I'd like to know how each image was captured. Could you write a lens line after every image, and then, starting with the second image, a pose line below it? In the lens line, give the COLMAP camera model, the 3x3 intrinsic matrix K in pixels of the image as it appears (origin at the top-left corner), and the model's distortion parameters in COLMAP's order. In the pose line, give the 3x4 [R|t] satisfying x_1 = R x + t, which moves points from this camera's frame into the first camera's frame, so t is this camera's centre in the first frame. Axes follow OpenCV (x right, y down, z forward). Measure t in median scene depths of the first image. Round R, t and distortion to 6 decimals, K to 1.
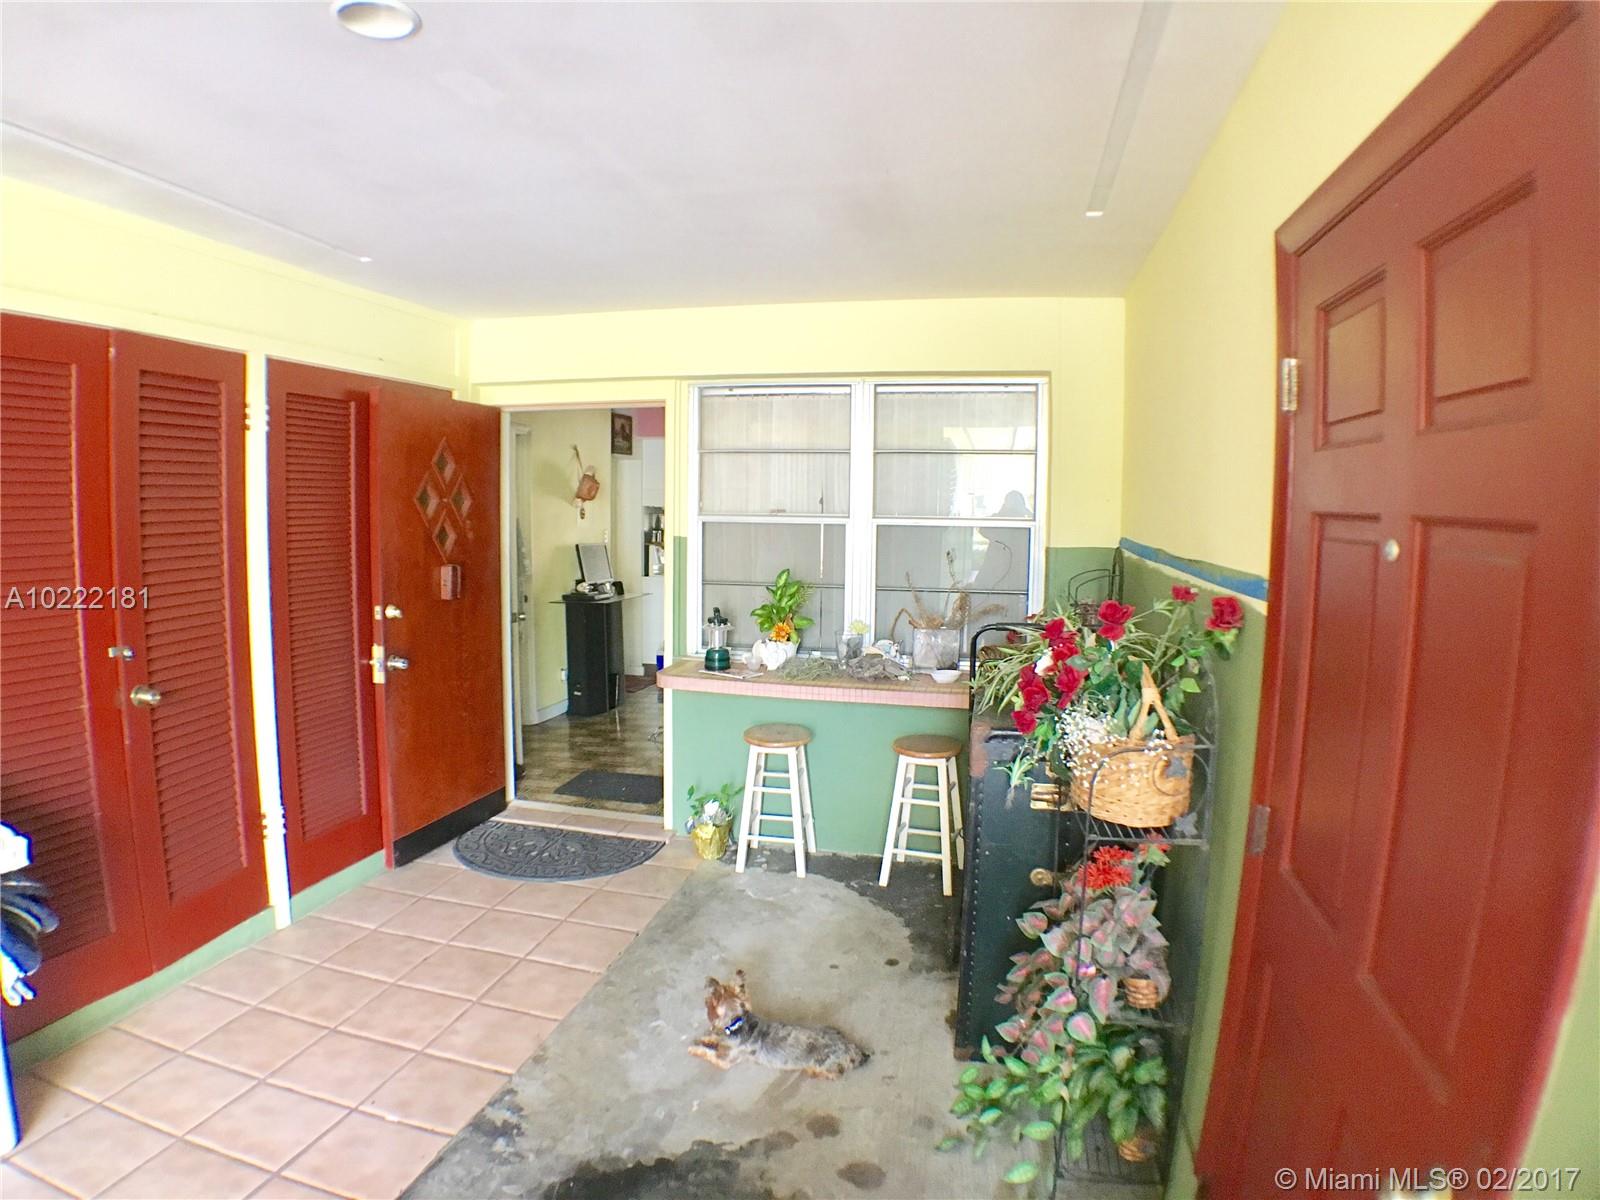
lens RADIAL K [[947.8, 0, 800.0], [0, 947.8, 600.0], [0, 0, 1]] dist [-0.168119, 0.000242]
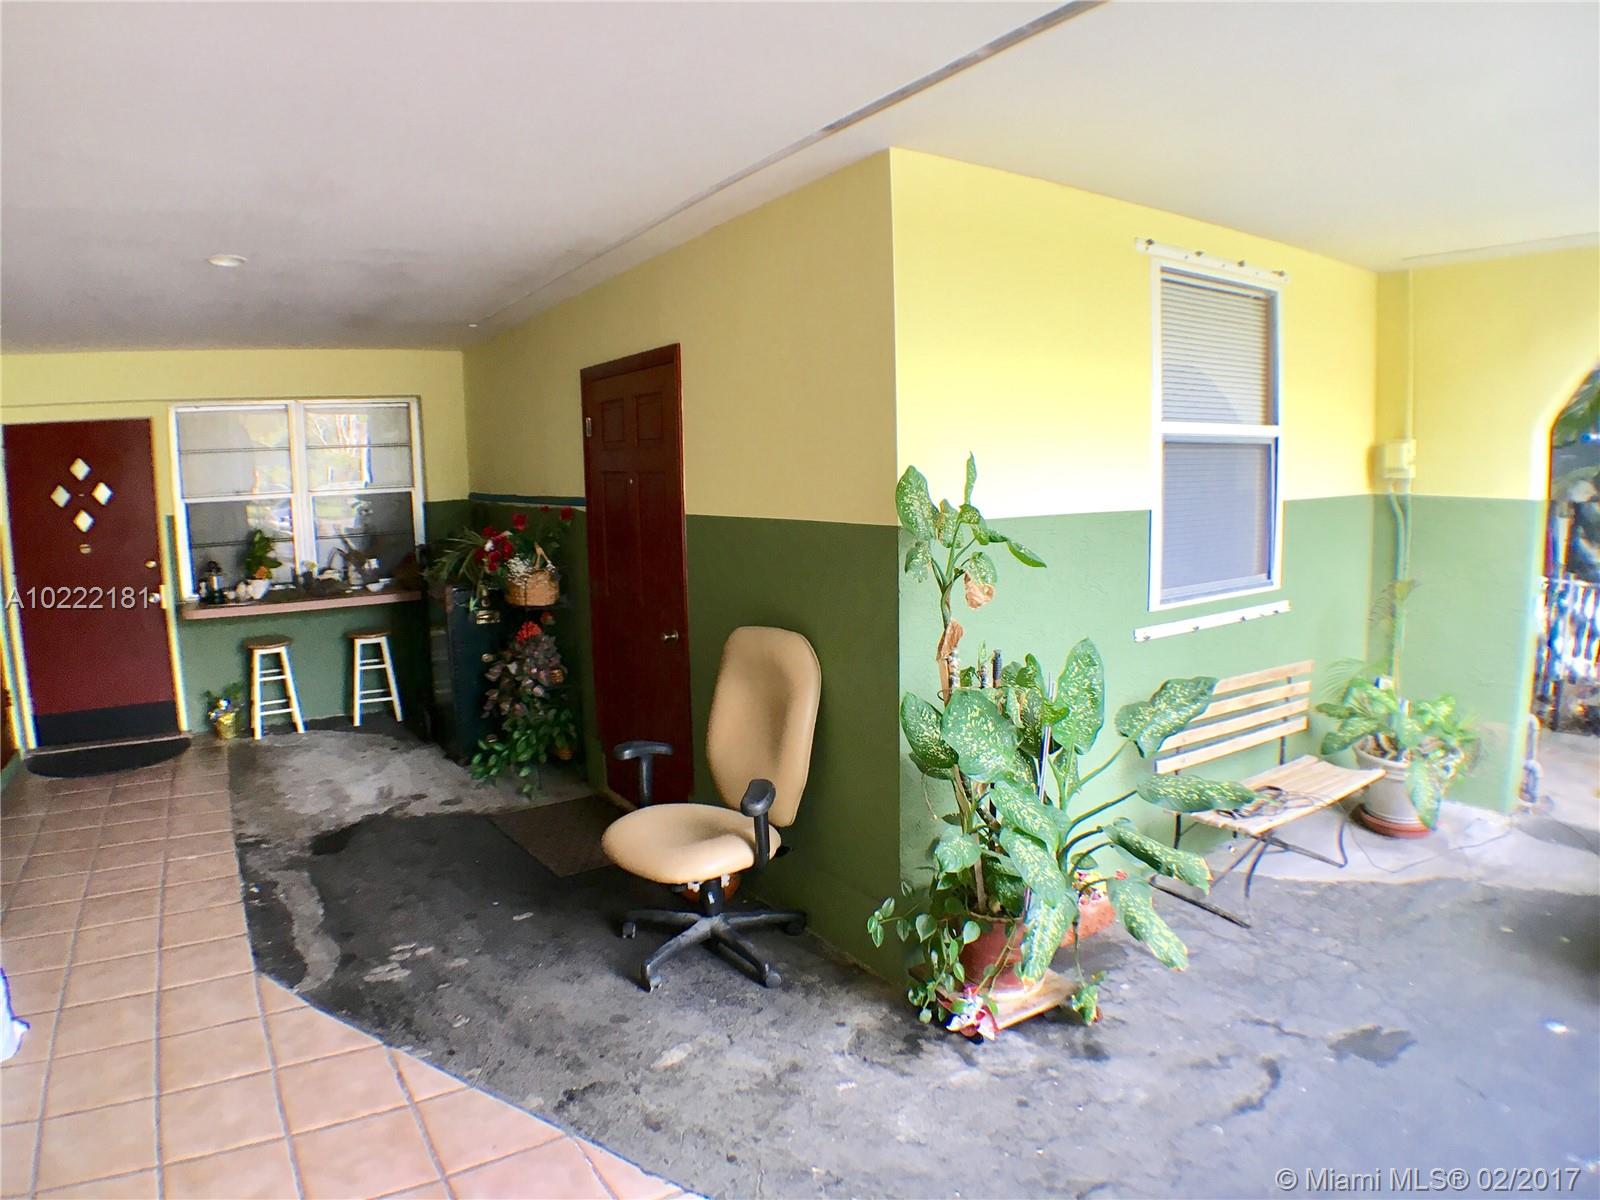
lens RADIAL K [[1042.7, 0, 800.0], [0, 1042.7, 600.0], [0, 0, 1]] dist [-0.117953, -0.000153]
pose [[0.701186, -0.130590, 0.700917, -0.912581], [0.109962, 0.991128, 0.074656, 0.086636], [-0.704447, 0.024726, 0.709325, -1.210658]]
